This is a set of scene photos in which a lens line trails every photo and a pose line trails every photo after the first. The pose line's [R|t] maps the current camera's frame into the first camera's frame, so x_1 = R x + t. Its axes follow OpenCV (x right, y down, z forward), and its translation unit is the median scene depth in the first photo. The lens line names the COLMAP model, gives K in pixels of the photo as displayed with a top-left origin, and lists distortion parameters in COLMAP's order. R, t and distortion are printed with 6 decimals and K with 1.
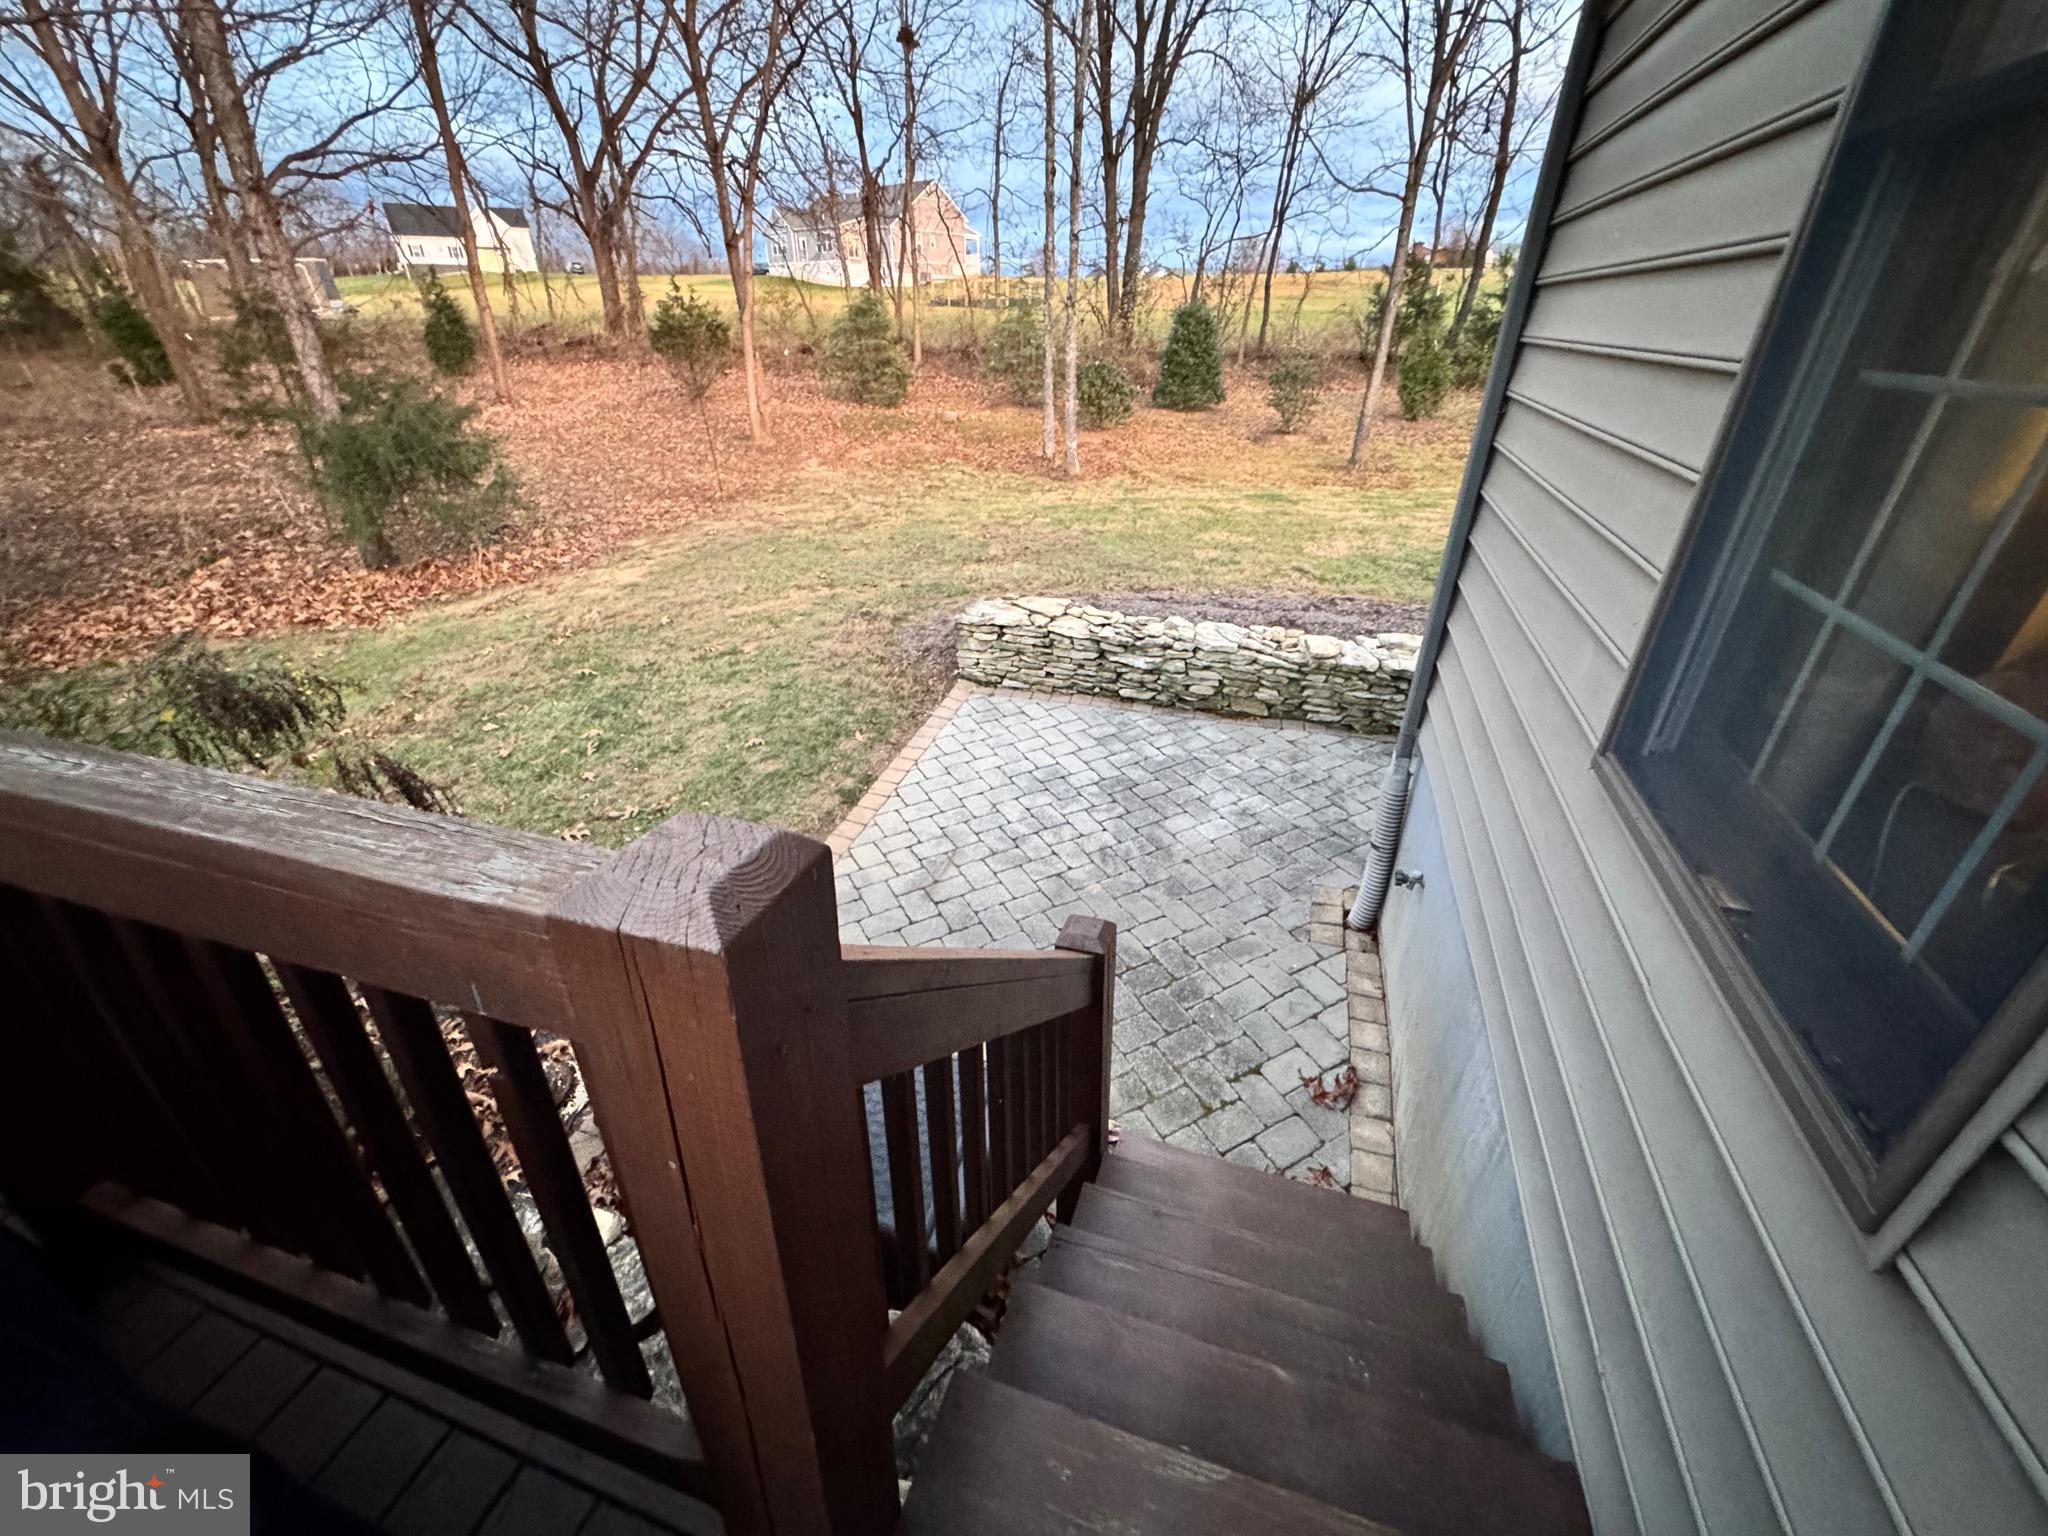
lens RADIAL K [[819.0, 0, 1021.1], [0, 819.0, 755.5], [0, 0, 1]] dist [-0.000541, 0.000665]
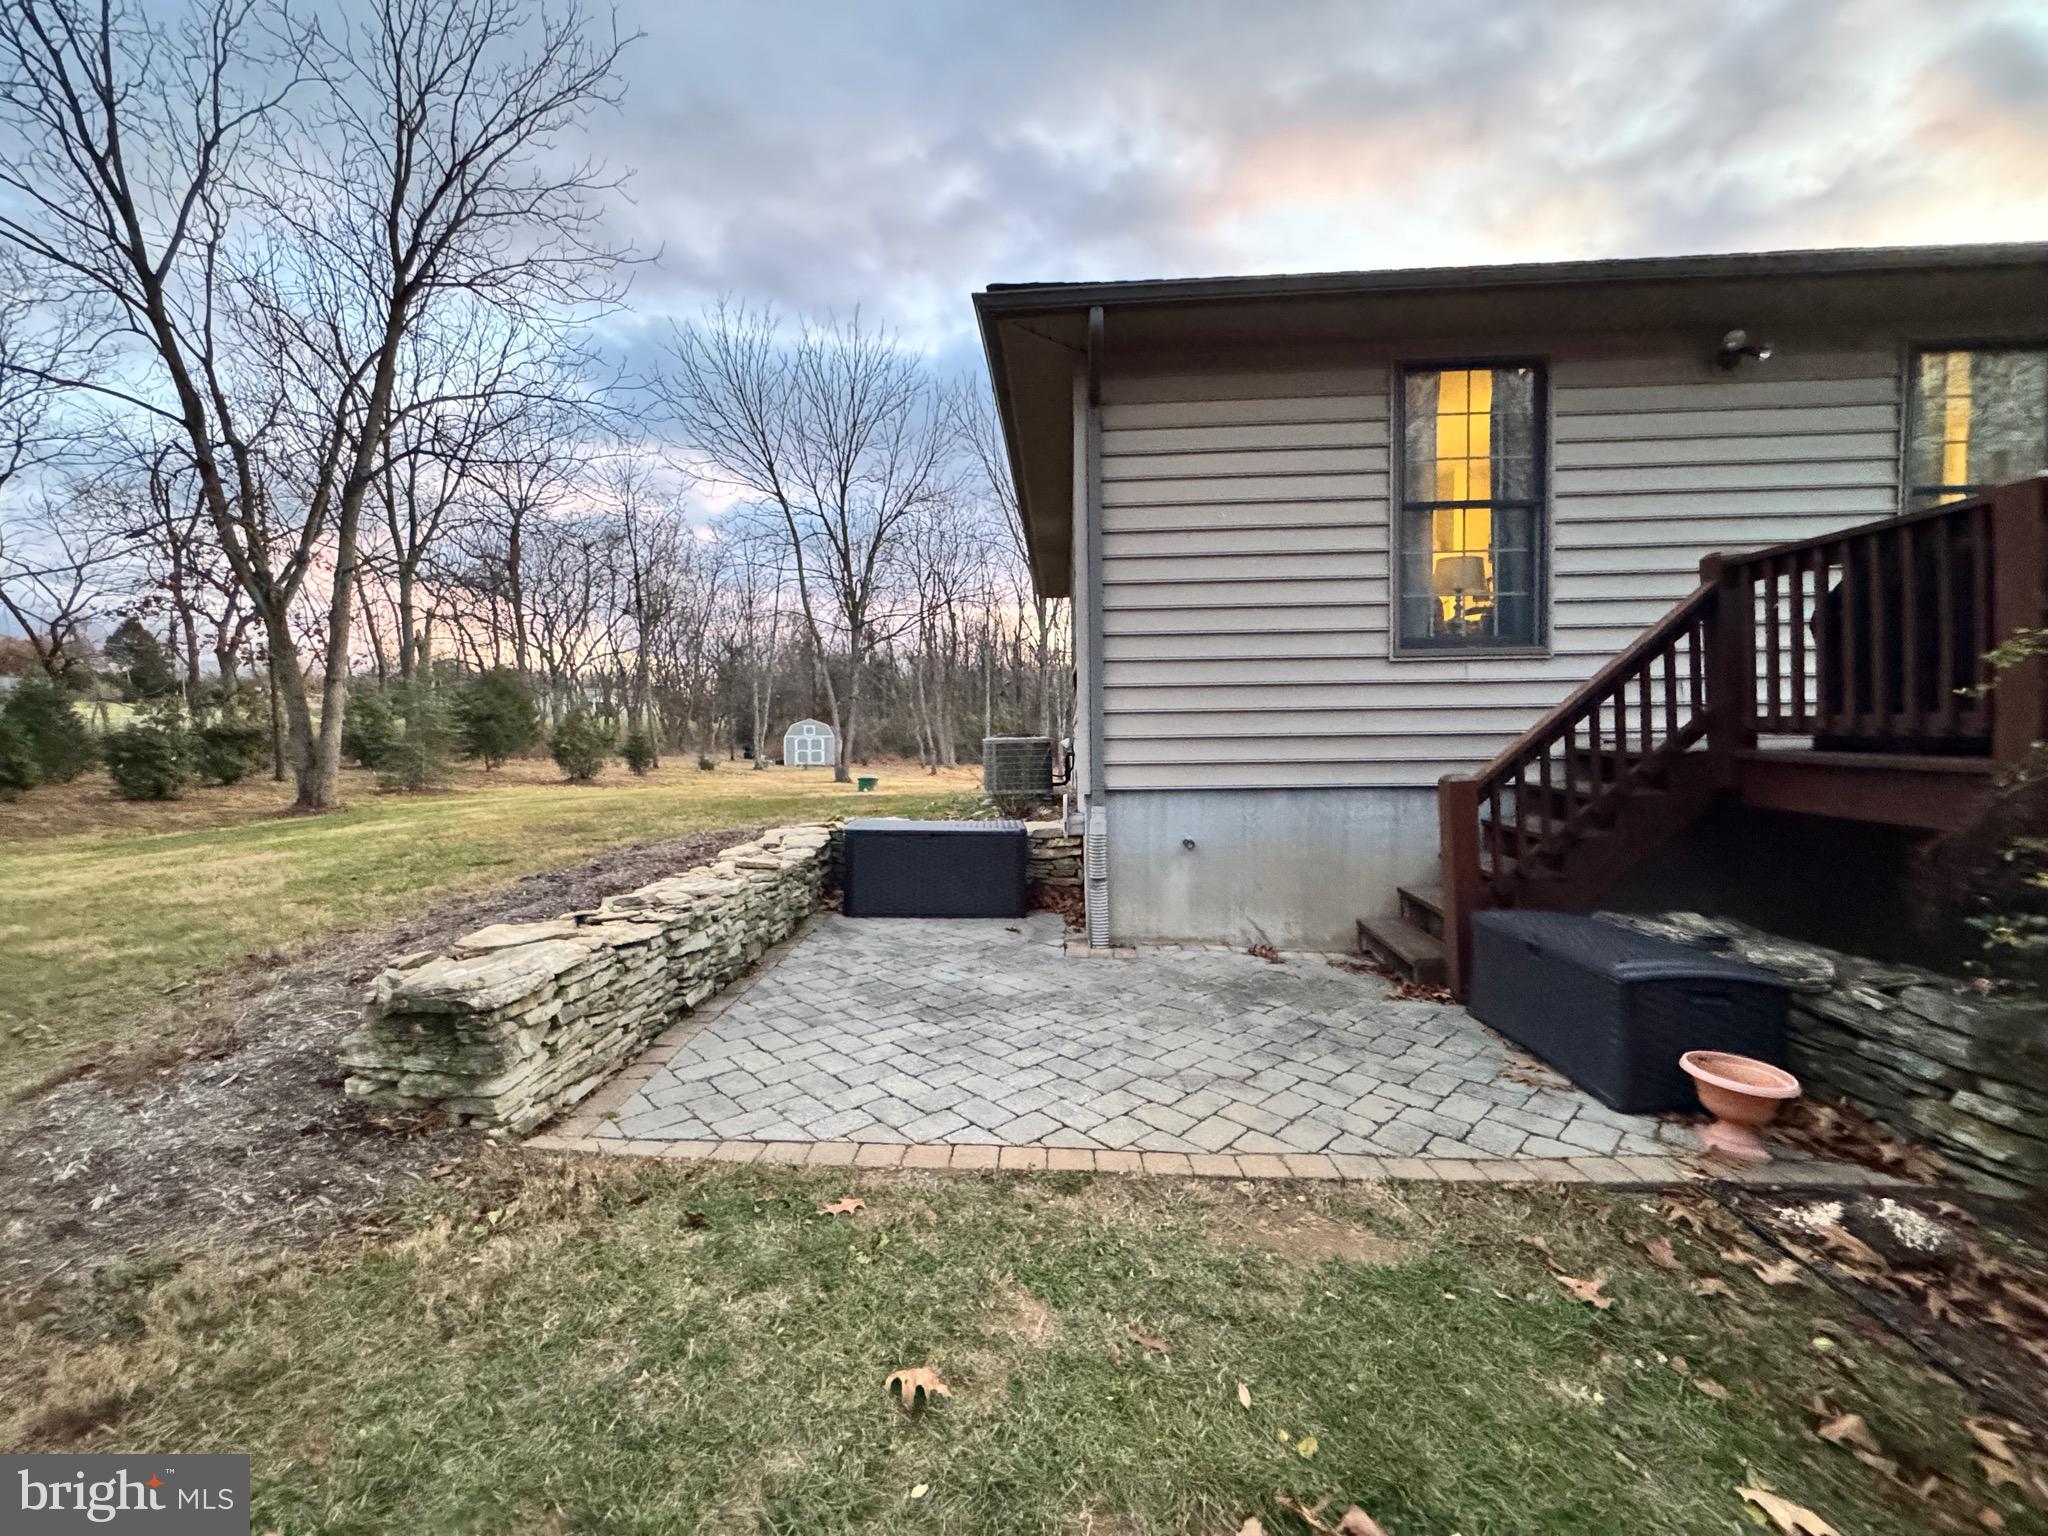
lens RADIAL K [[819.0, 0, 1019.6], [0, 819.0, 751.2], [0, 0, 1]] dist [-0.000541, 0.000665]
pose [[-0.270031, -0.012999, 0.962764, -0.654217], [0.458210, 0.877691, 0.140367, -0.257075], [-0.846834, 0.479051, -0.231048, 0.974061]]
